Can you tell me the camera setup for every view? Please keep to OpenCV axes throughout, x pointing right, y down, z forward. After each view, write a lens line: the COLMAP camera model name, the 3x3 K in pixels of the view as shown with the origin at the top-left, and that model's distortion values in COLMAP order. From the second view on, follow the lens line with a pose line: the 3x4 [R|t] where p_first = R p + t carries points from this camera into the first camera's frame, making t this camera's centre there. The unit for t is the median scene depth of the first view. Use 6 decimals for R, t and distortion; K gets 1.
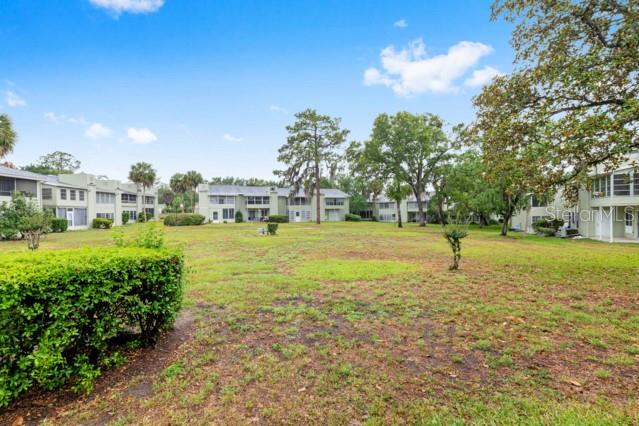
lens RADIAL K [[305.8, 0, 316.9], [0, 305.8, 213.8], [0, 0, 1]] dist [0.002502, -0.000184]
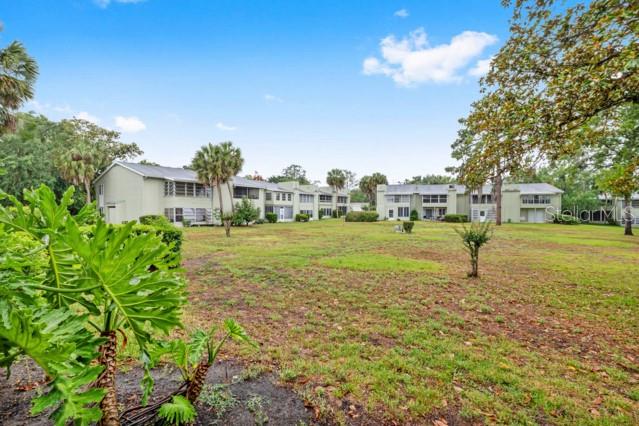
lens RADIAL K [[305.8, 0, 316.9], [0, 305.8, 213.8], [0, 0, 1]] dist [0.002502, -0.000184]
pose [[0.784295, 0.018911, -0.620099, 0.131752], [-0.015117, 0.999821, 0.011371, -0.001598], [0.620203, 0.000456, 0.784441, -0.003840]]
